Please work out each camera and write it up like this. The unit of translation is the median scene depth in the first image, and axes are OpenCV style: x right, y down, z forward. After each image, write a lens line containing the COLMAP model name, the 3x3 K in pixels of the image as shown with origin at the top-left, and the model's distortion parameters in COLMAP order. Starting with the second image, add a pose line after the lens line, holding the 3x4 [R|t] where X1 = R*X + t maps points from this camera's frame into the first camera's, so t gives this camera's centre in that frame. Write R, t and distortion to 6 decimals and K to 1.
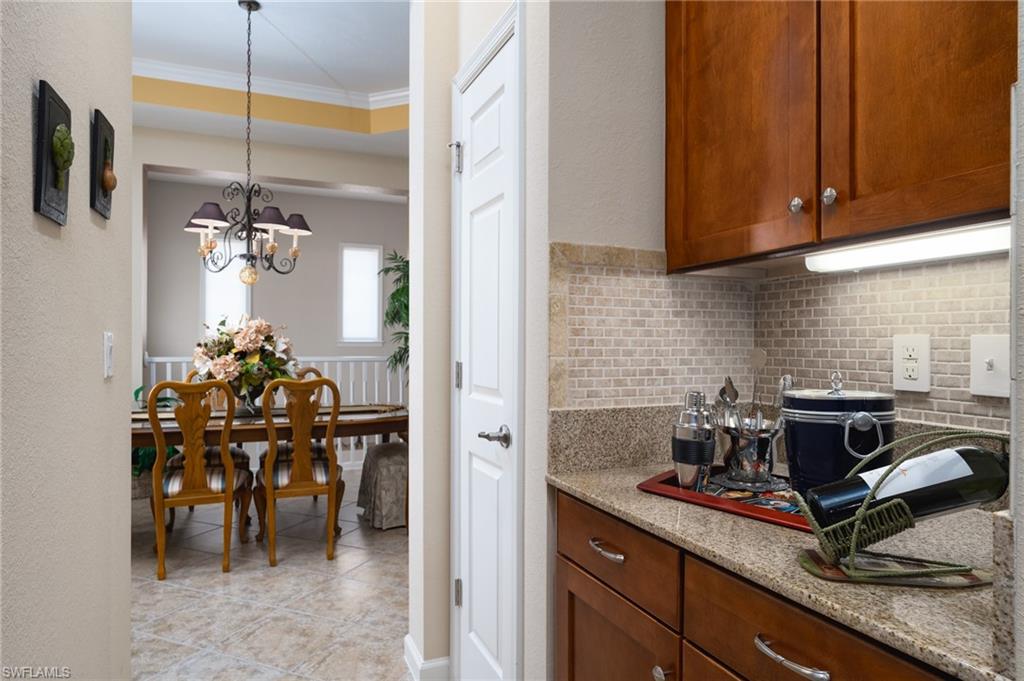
lens RADIAL K [[623.5, 0, 512.0], [0, 623.5, 340.5], [0, 0, 1]] dist [0.000209, 0.000027]
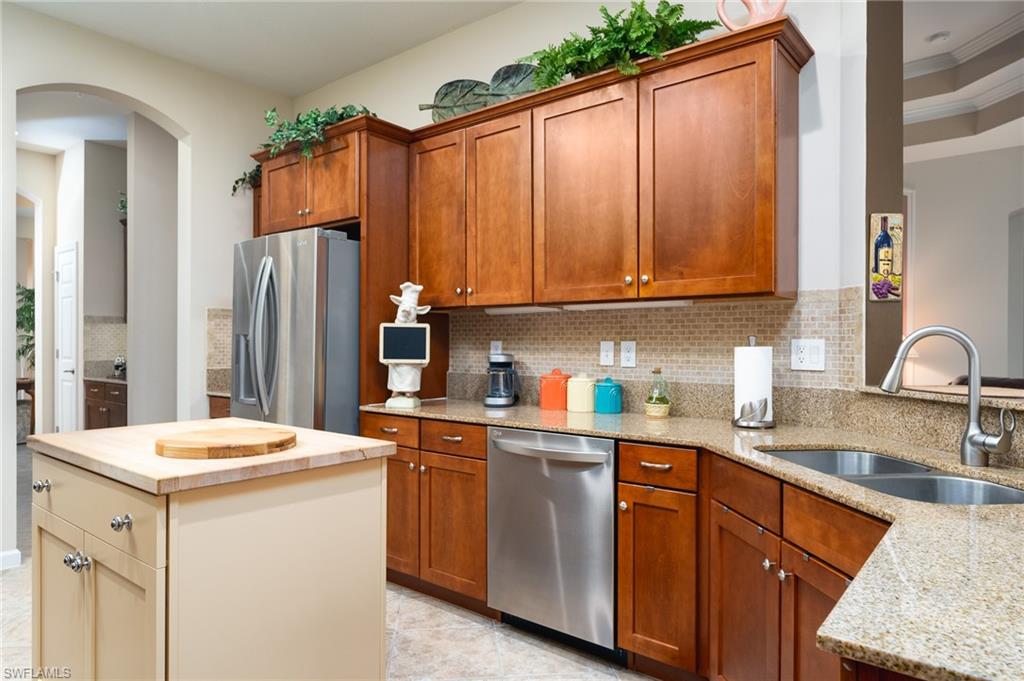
lens RADIAL K [[634.7, 0, 512.0], [0, 634.7, 340.5], [0, 0, 1]] dist [0.006918, 0.001410]
pose [[0.880145, -0.001133, 0.474704, 0.425961], [-0.000674, 0.999993, 0.003635, -0.018690], [-0.474705, -0.003519, 0.880138, -3.002916]]
